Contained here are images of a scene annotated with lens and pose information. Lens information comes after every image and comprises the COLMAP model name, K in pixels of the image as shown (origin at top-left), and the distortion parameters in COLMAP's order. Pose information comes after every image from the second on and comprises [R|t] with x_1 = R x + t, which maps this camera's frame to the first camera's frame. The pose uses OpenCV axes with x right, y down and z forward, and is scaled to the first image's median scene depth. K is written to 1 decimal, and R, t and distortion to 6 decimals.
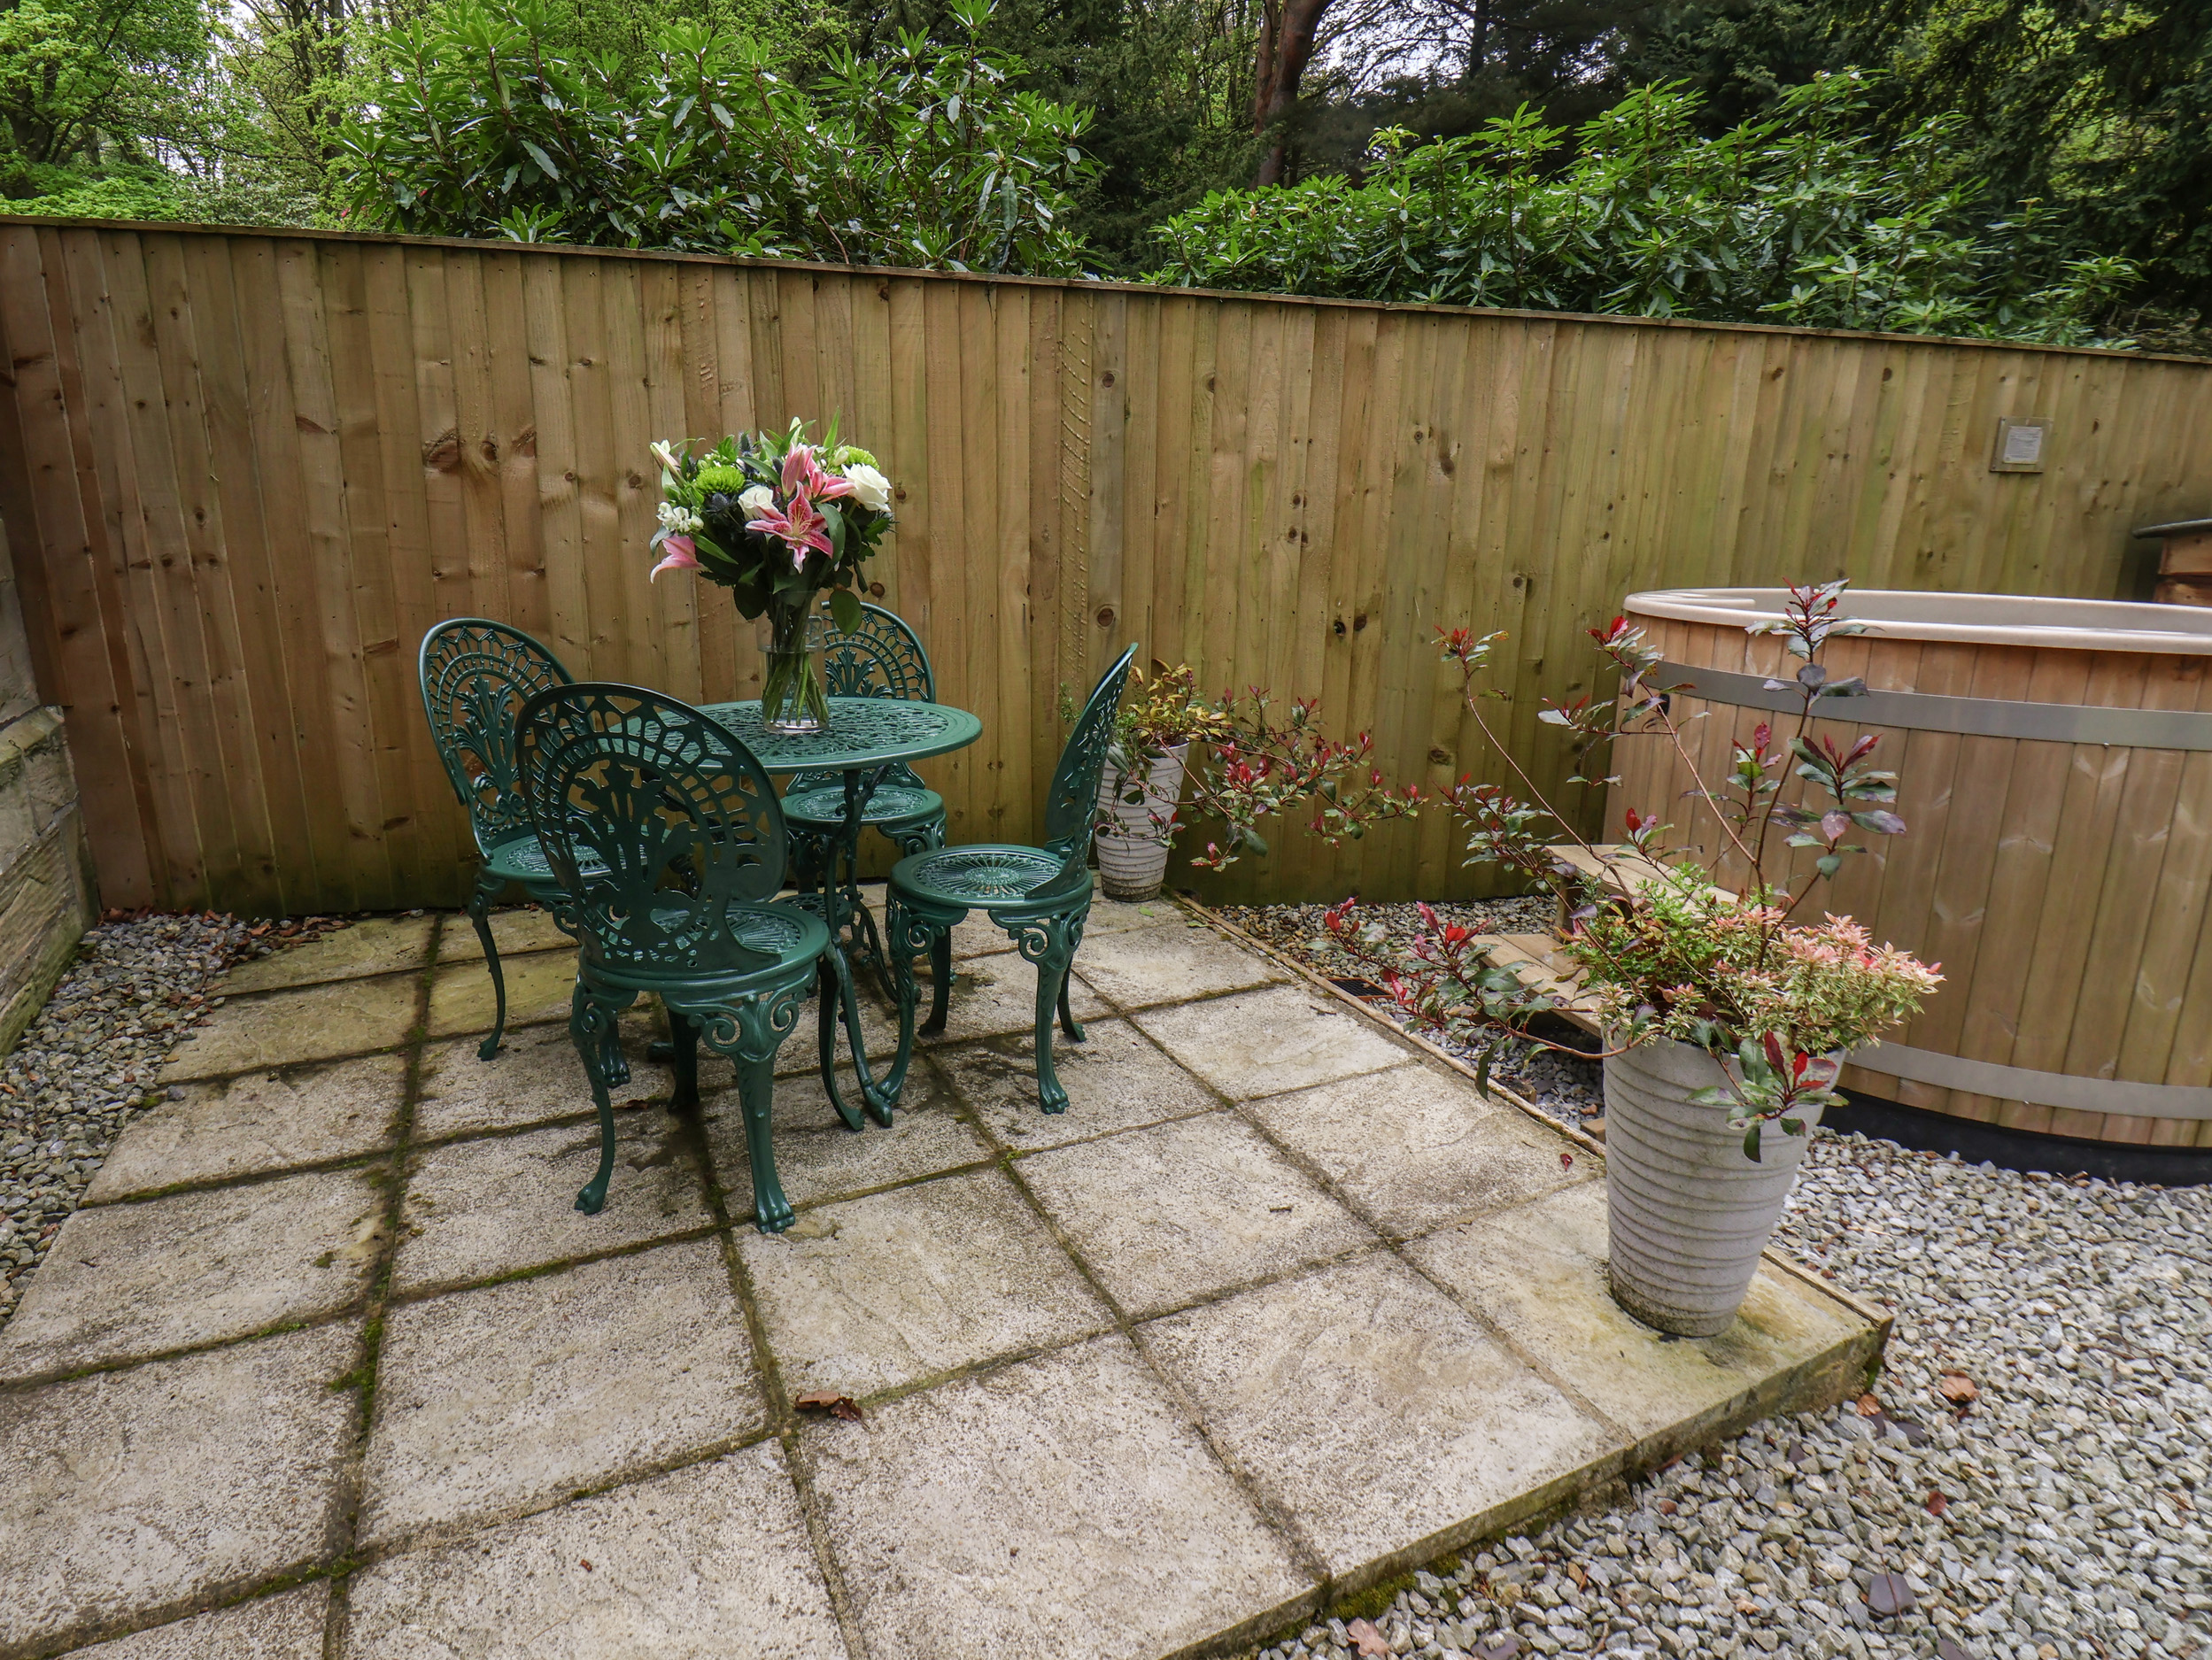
lens RADIAL K [[1209.3, 0, 1090.9], [0, 1209.3, 826.8], [0, 0, 1]] dist [0.001557, -0.014587]
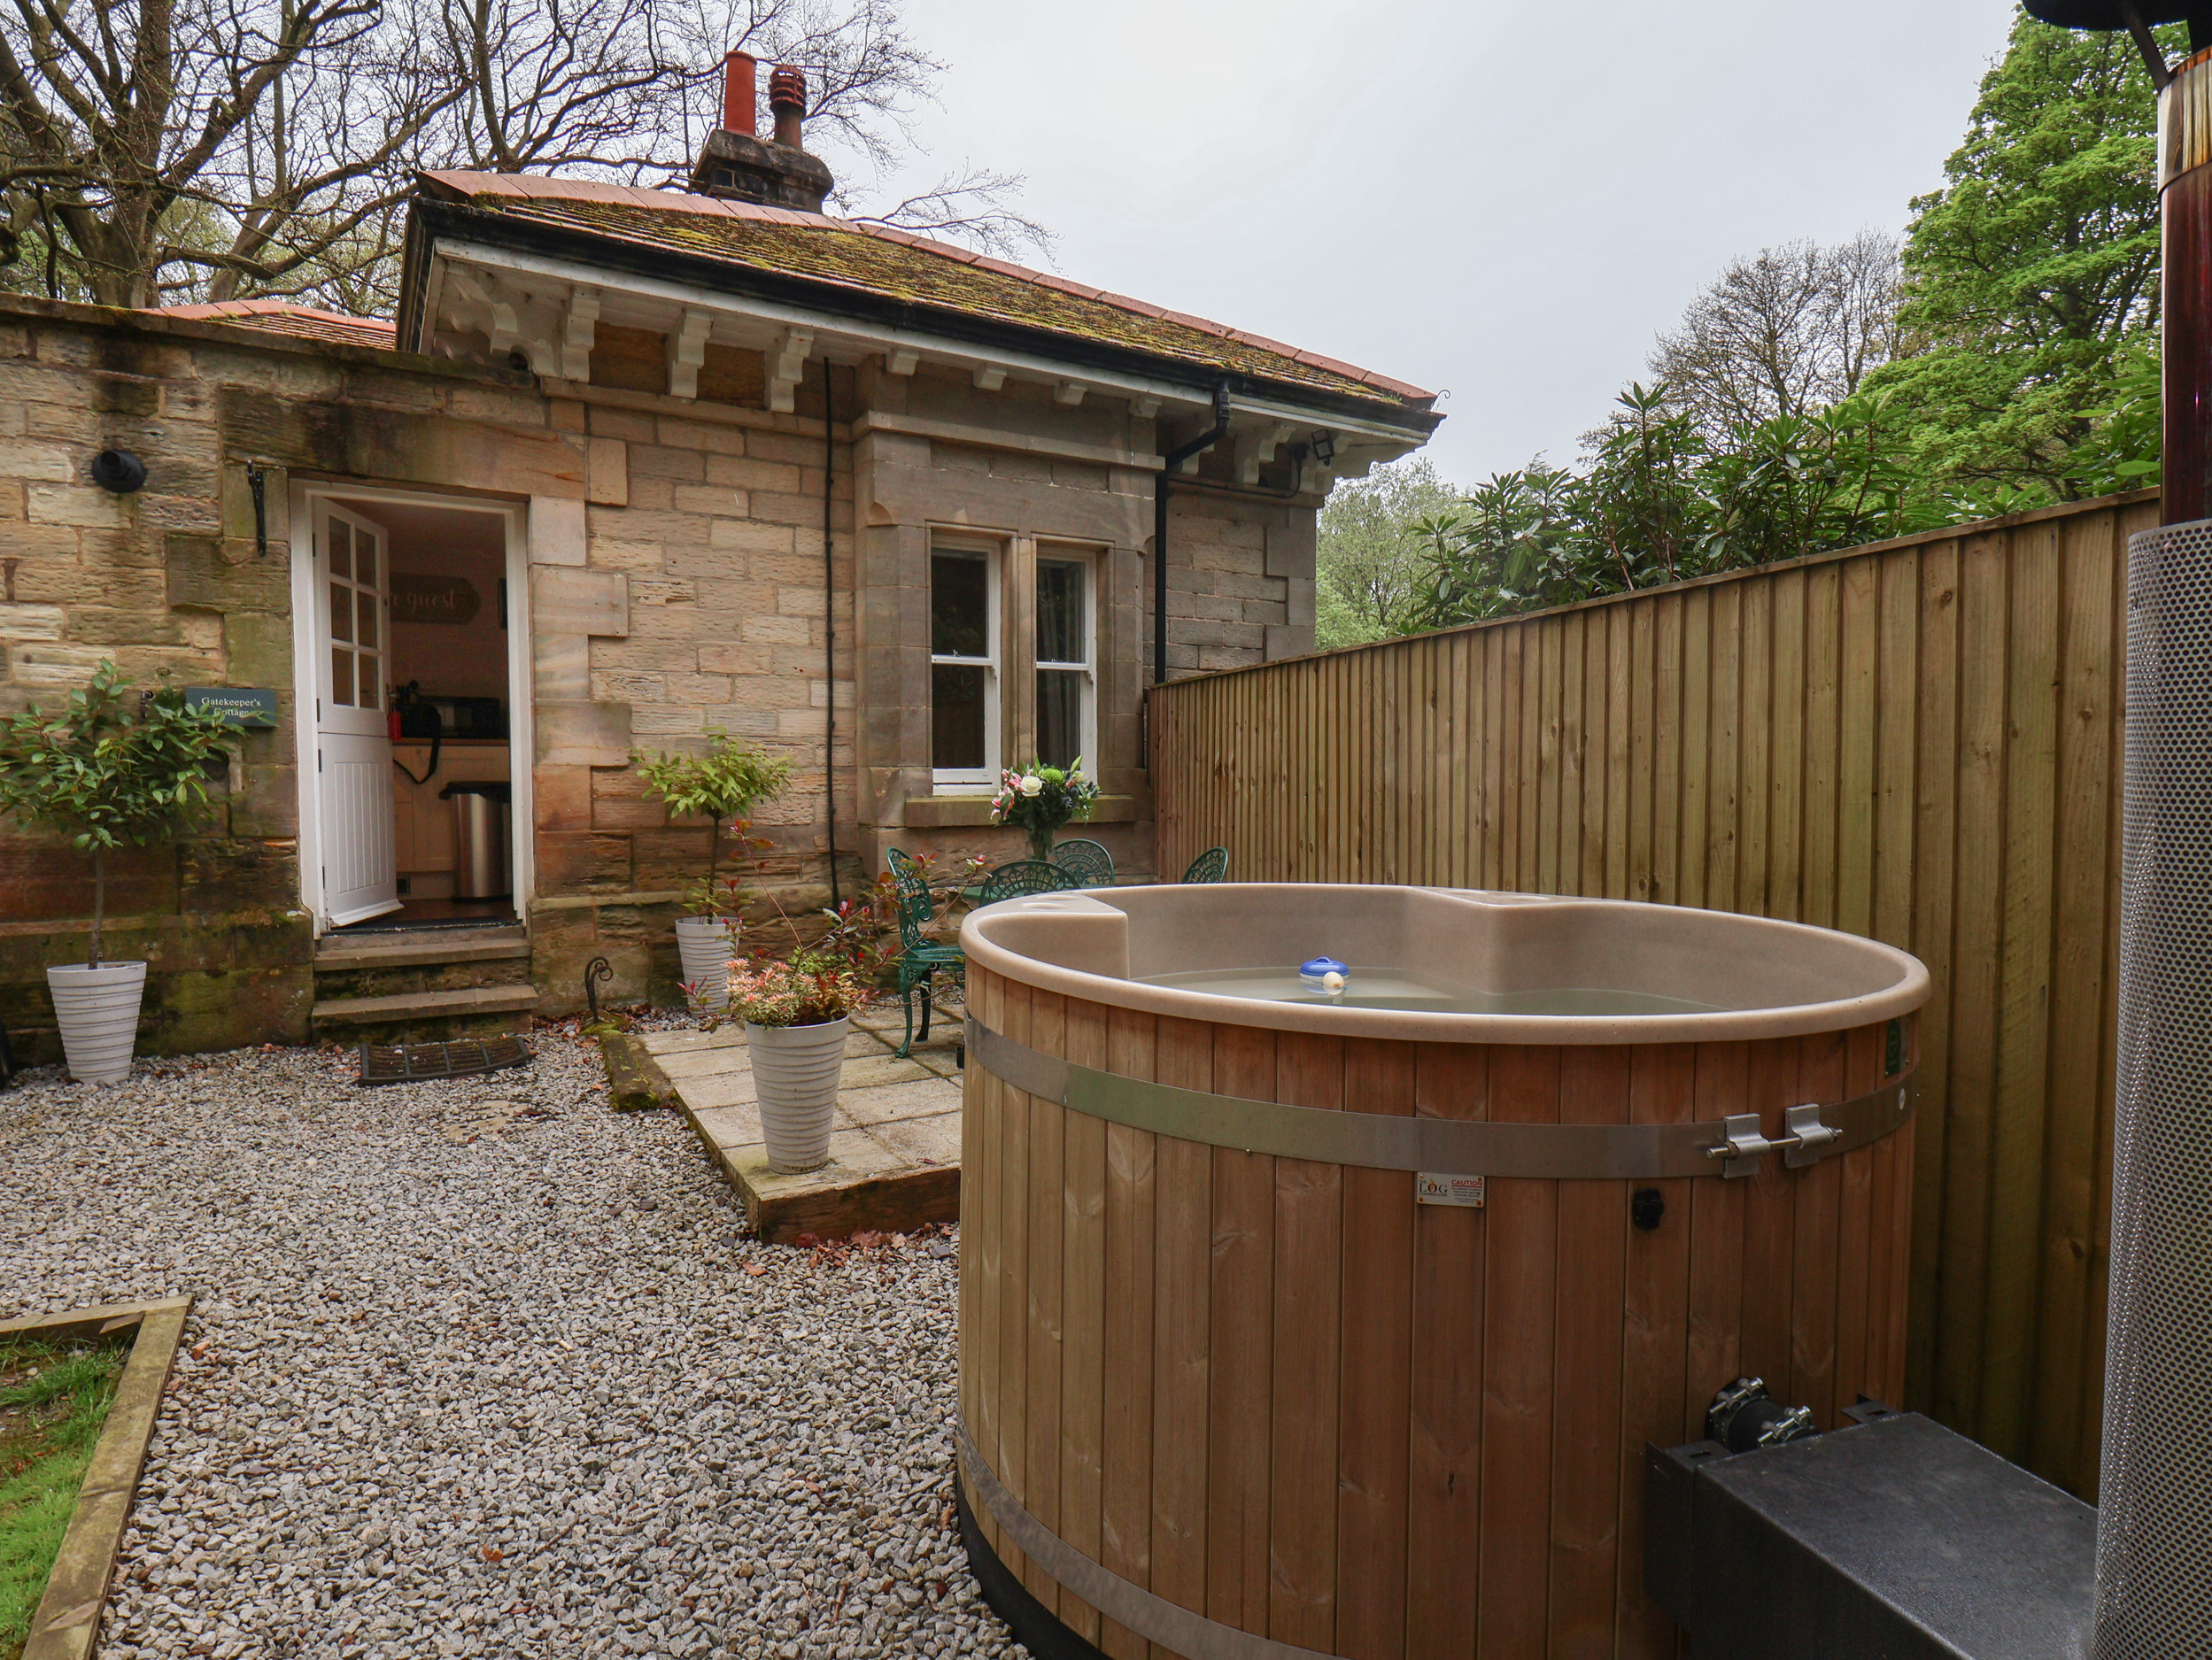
lens RADIAL K [[1206.6, 0, 1110.2], [0, 1206.6, 827.3], [0, 0, 1]] dist [0.001529, -0.010871]
pose [[0.046196, 0.028390, -0.998529, 2.461759], [-0.257432, 0.966171, 0.015560, -0.327188], [0.965191, 0.256335, 0.051942, 1.213688]]
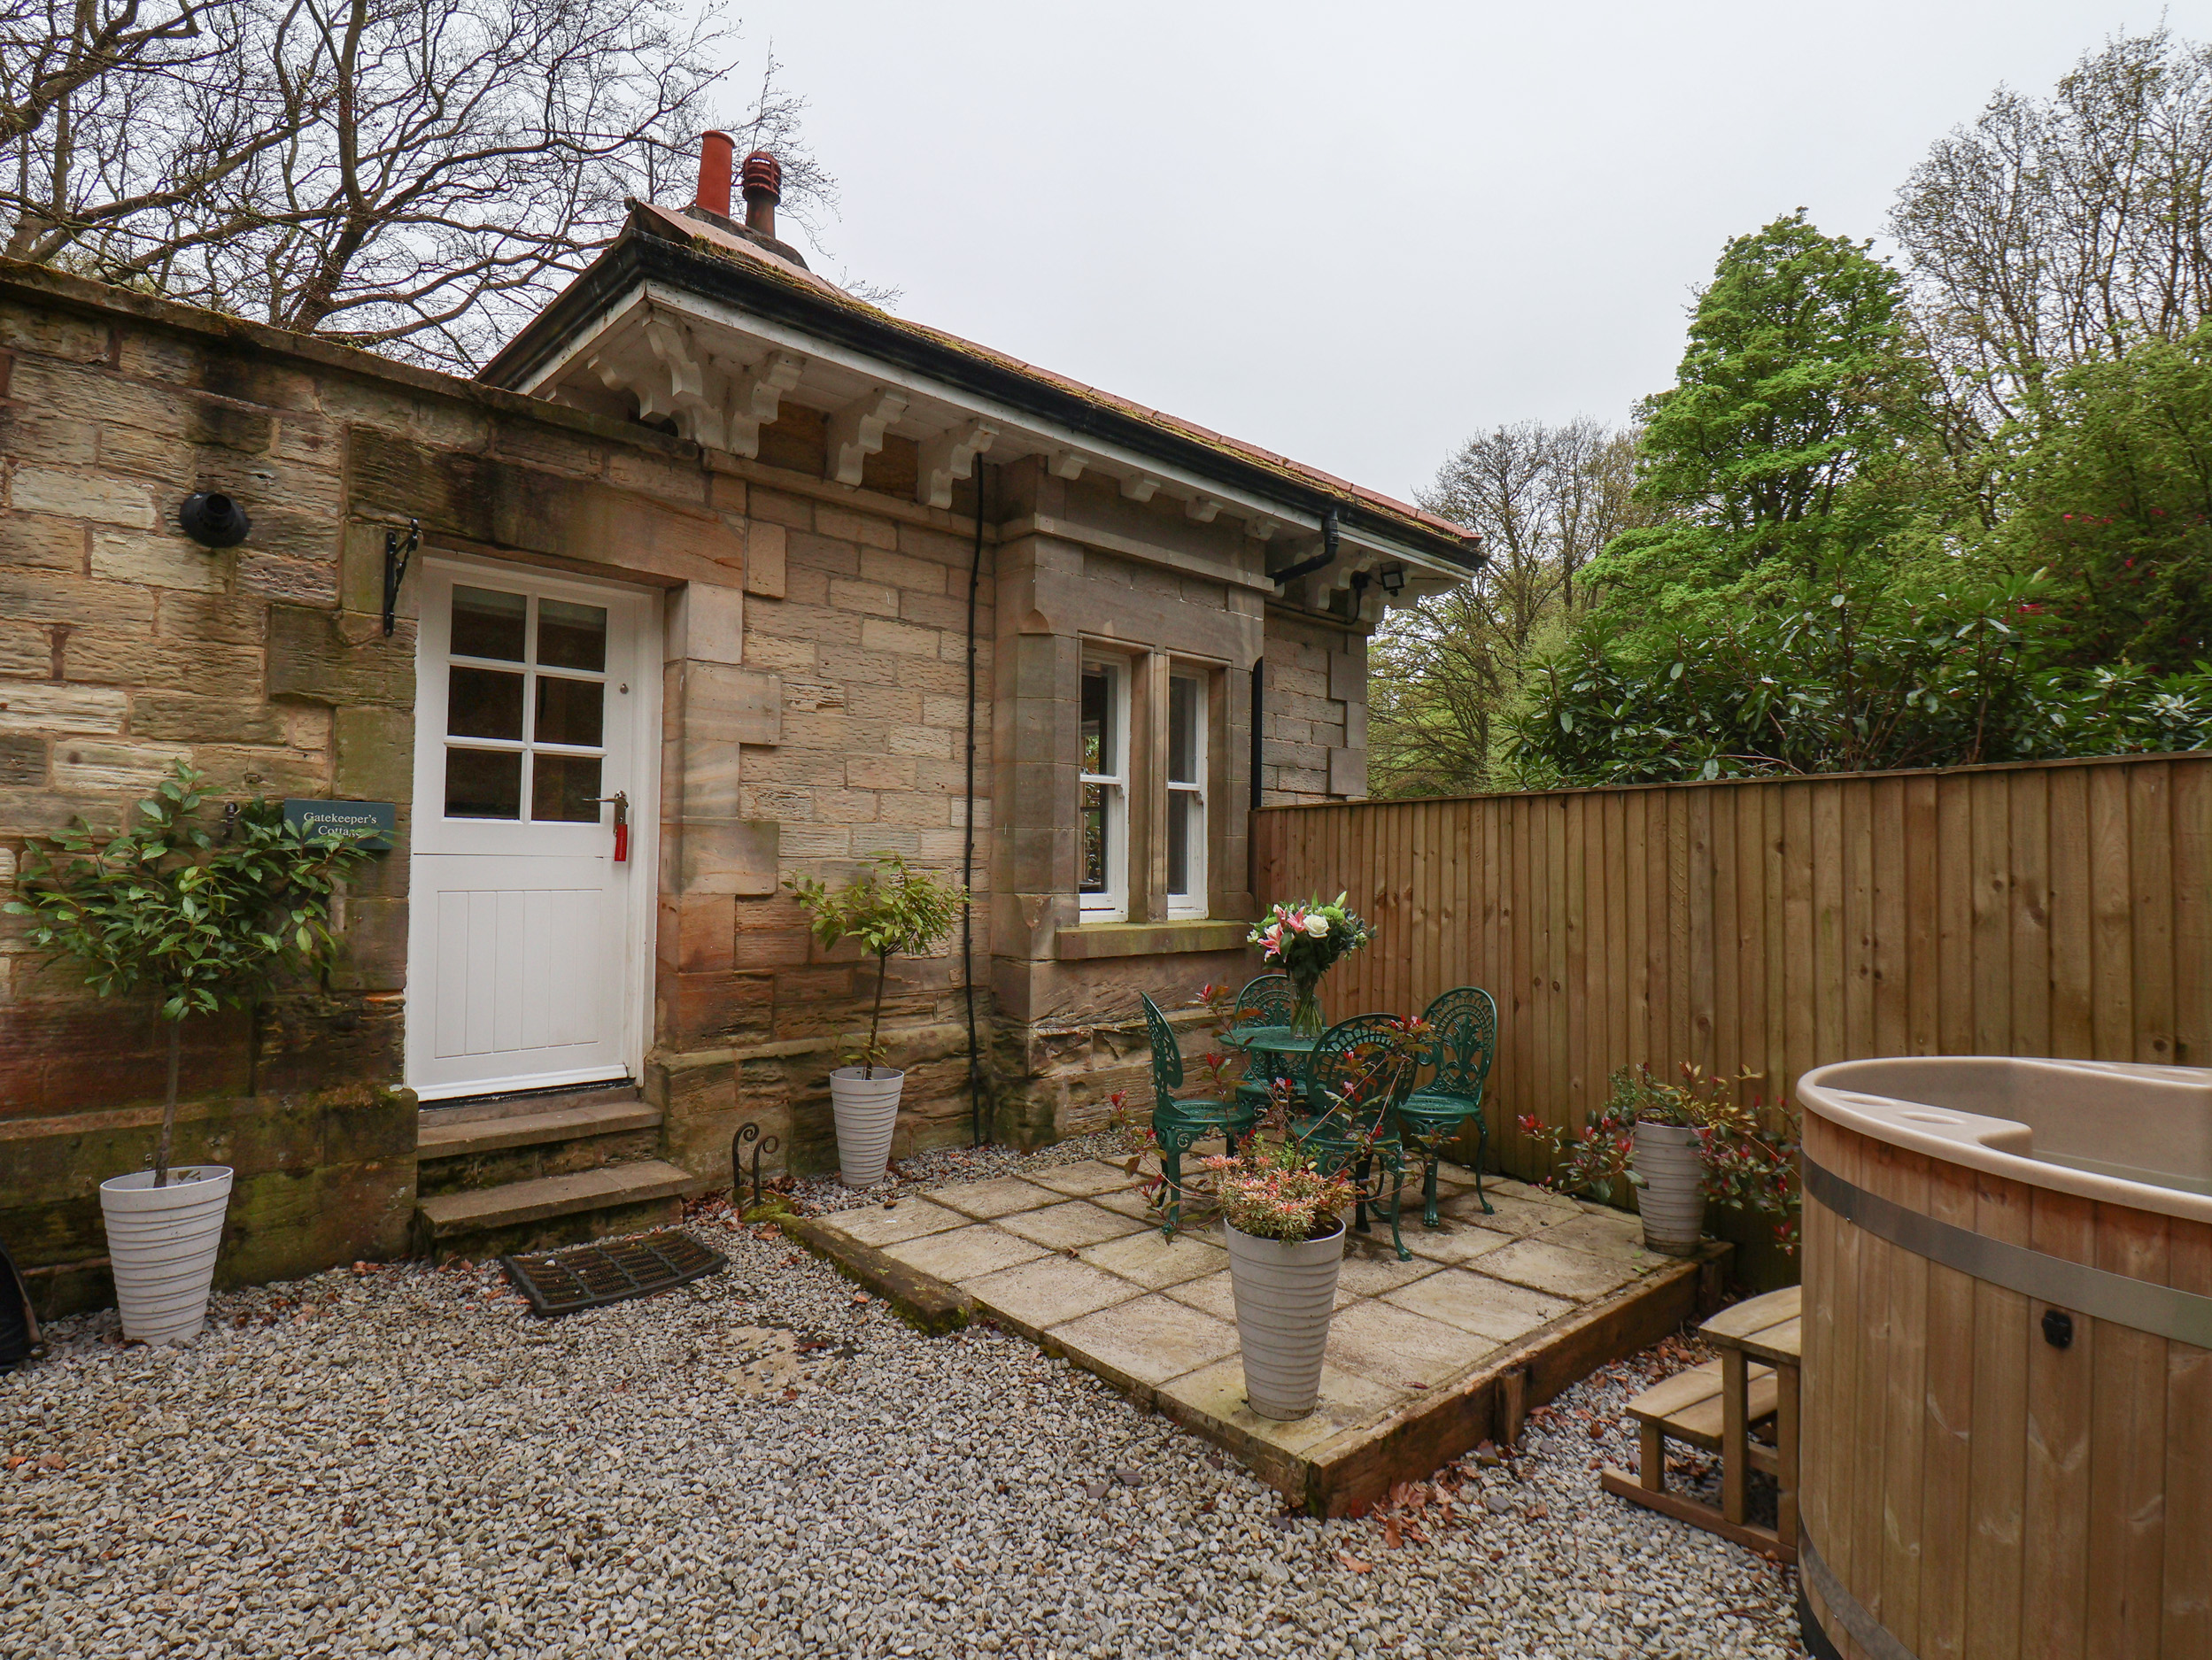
lens RADIAL K [[1160.2, 0, 1103.5], [0, 1160.2, 825.9], [0, 0, 1]] dist [-0.000349, -0.009424]
pose [[0.260002, -0.049577, -0.964335, 1.967566], [-0.253994, 0.960001, -0.117836, -0.135087], [0.931604, 0.275573, 0.237009, 0.137925]]
